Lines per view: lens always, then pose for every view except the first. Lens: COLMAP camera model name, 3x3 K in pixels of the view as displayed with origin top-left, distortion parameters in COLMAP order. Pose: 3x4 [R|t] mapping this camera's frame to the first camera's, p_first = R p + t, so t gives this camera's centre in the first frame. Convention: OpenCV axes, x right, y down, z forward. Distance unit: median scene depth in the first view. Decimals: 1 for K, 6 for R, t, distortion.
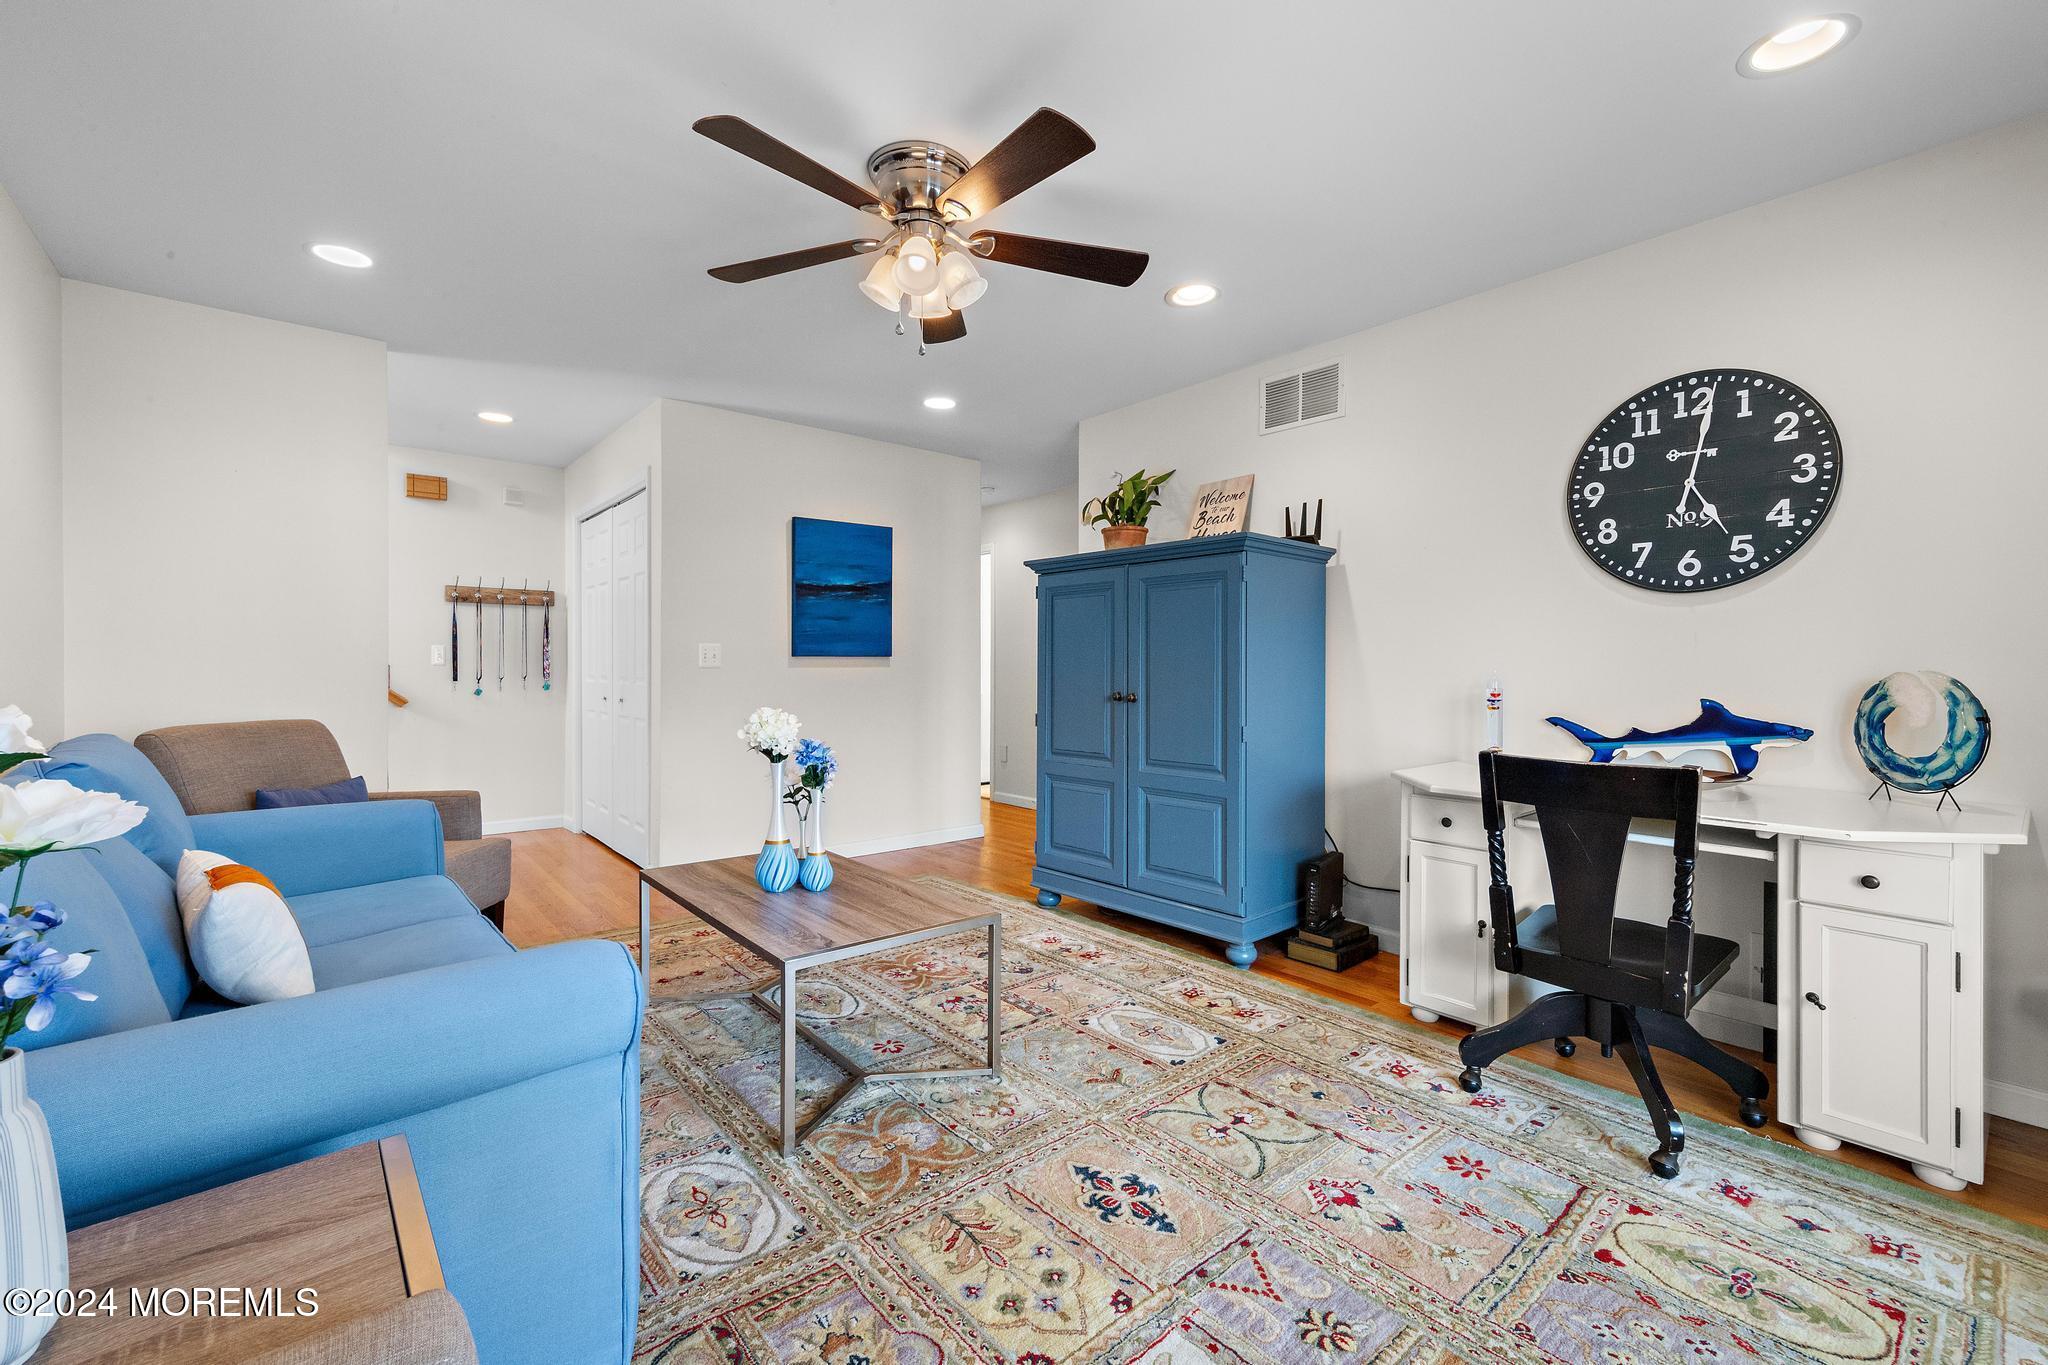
lens RADIAL K [[855.1, 0, 1024.0], [0, 855.1, 682.5], [0, 0, 1]] dist [-0.000470, -0.000069]
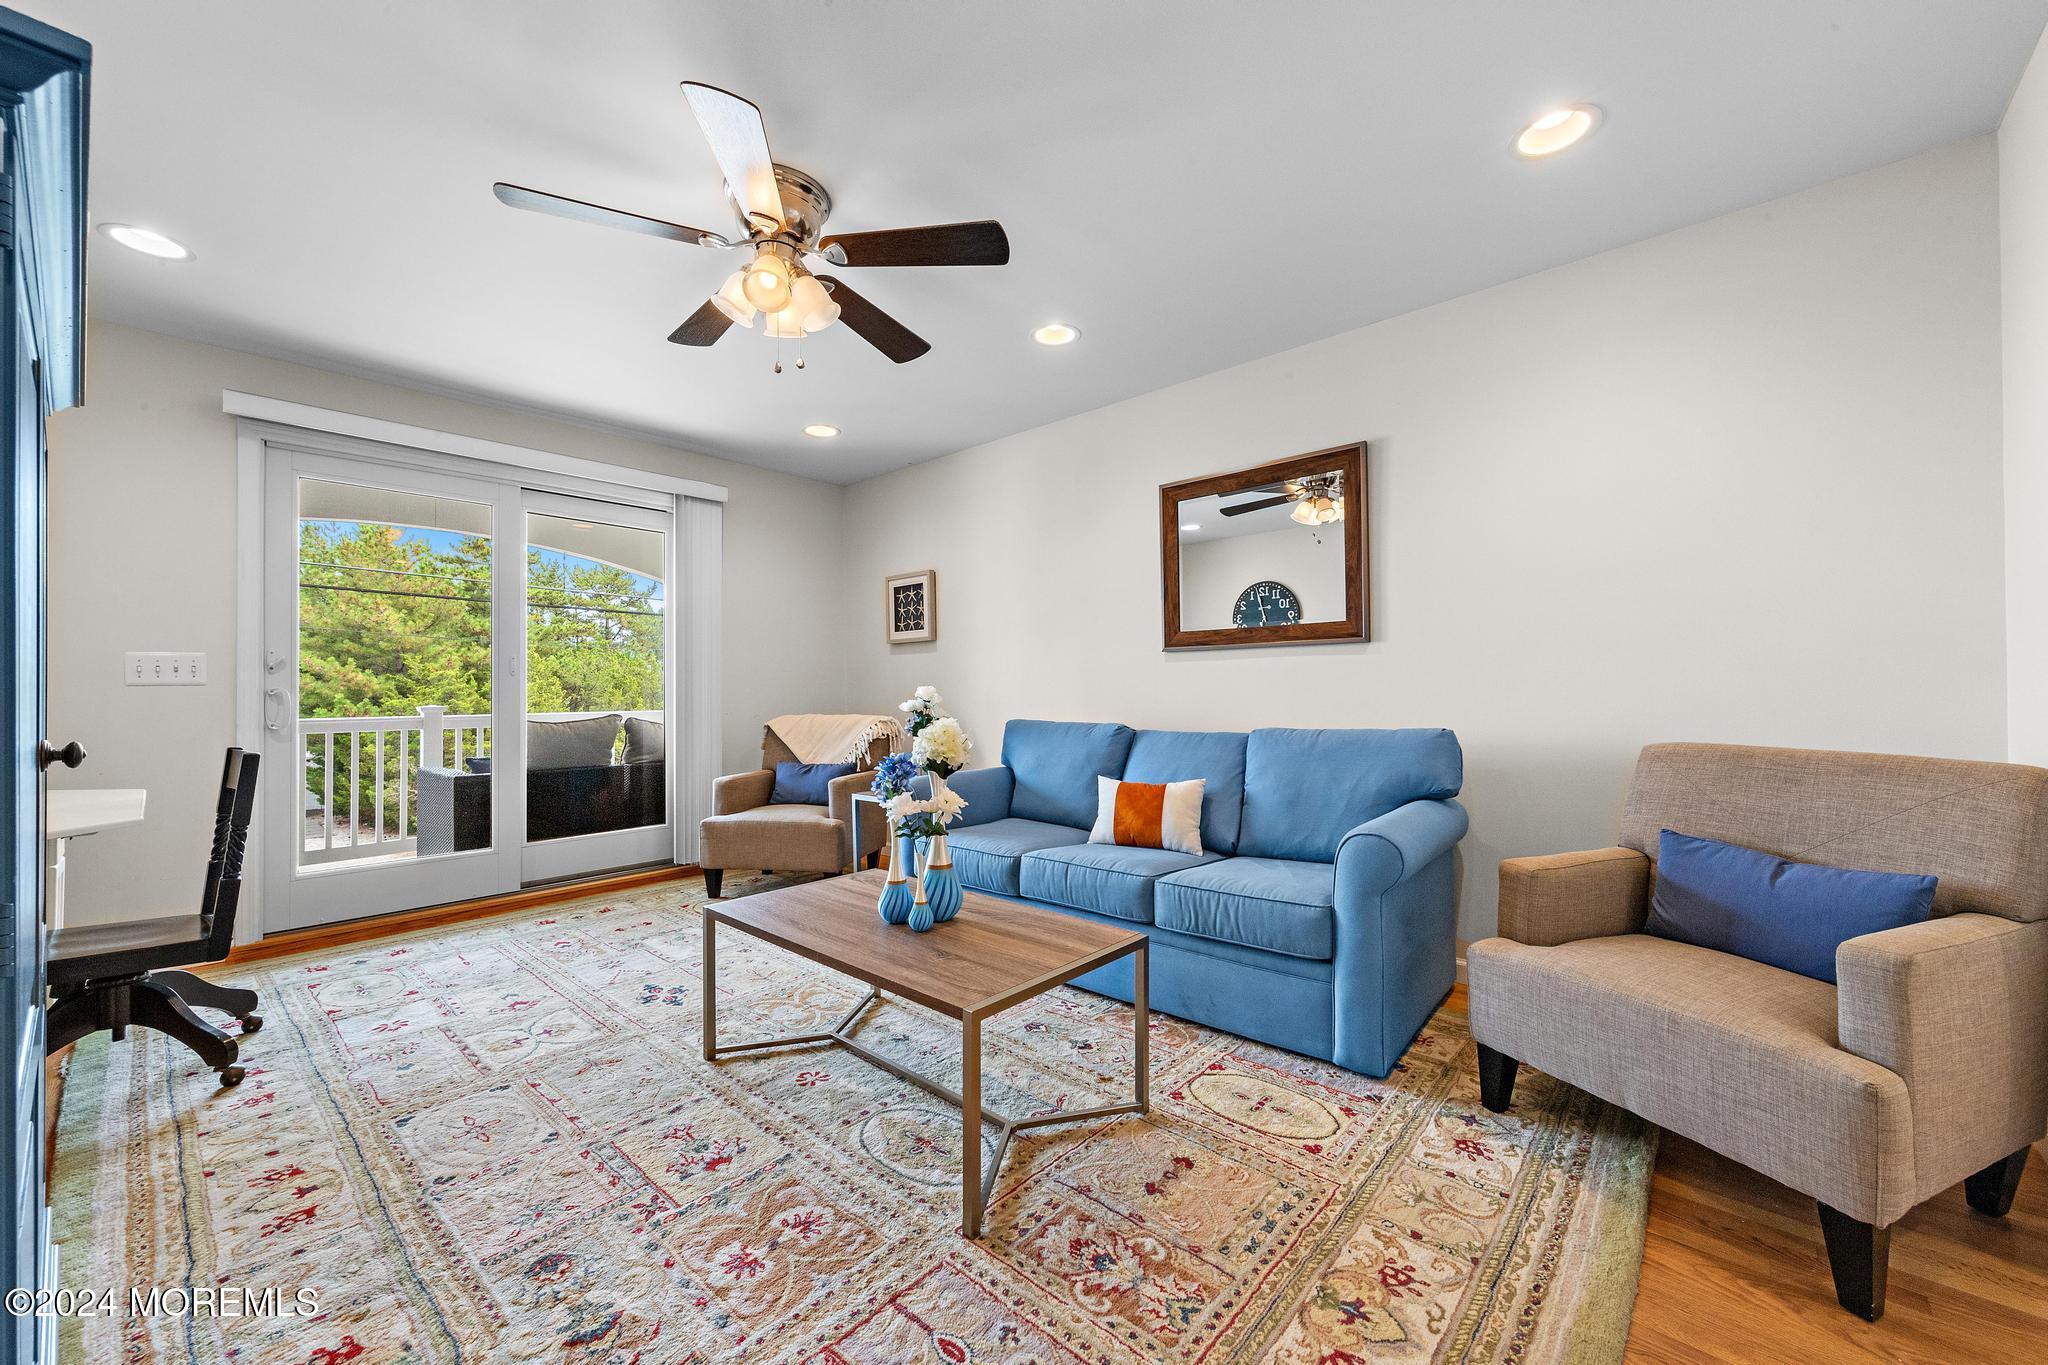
lens RADIAL K [[797.3, 0, 1024.0], [0, 797.3, 682.5], [0, 0, 1]] dist [0.002946, 0.000244]
pose [[-0.991148, 0.000029, -0.132763, -0.245036], [-0.001162, 0.999960, 0.008891, -0.014677], [0.132758, 0.008966, -0.991108, 1.708945]]
